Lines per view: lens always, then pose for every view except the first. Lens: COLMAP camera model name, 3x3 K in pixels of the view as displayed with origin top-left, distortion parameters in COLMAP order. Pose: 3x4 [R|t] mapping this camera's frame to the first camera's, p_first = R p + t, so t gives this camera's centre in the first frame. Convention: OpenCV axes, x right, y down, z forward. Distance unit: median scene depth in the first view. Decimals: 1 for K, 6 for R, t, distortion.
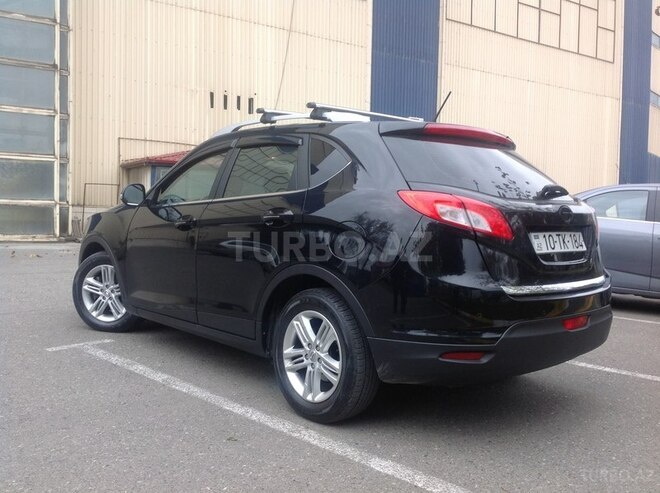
lens RADIAL K [[630.5, 0, 340.2], [0, 630.5, 245.9], [0, 0, 1]] dist [0.059500, -0.010203]
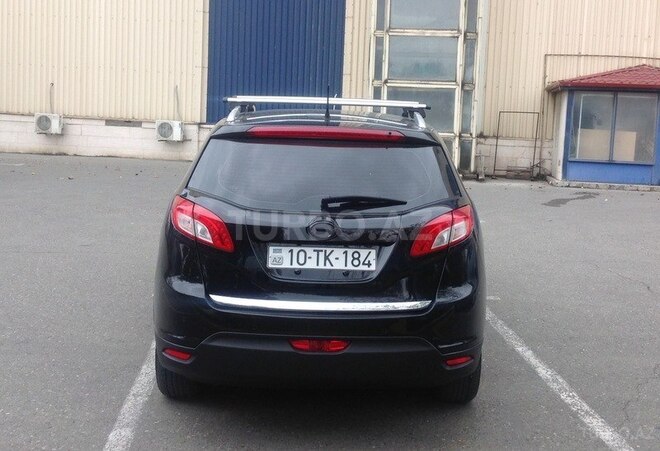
lens RADIAL K [[854.7, 0, 356.8], [0, 854.7, 190.7], [0, 0, 1]] dist [0.016545, 0.019250]
pose [[0.761885, 0.067937, -0.644140, 0.216937], [-0.056937, 0.997659, 0.037877, -0.028420], [0.645205, 0.007818, 0.763969, 0.012709]]
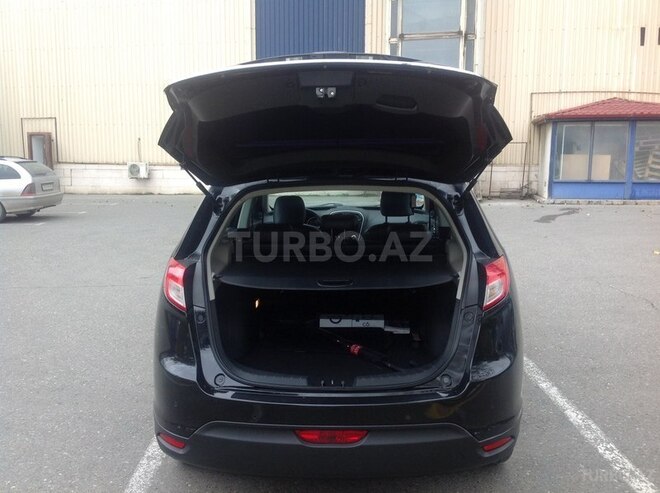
lens RADIAL K [[639.2, 0, 326.9], [0, 639.2, 270.0], [0, 0, 1]] dist [-0.009445, -0.025372]
pose [[0.710017, 0.102771, -0.696645, 0.160825], [-0.012057, 0.990922, 0.133895, -0.033883], [0.704082, -0.086668, 0.704810, 0.082447]]
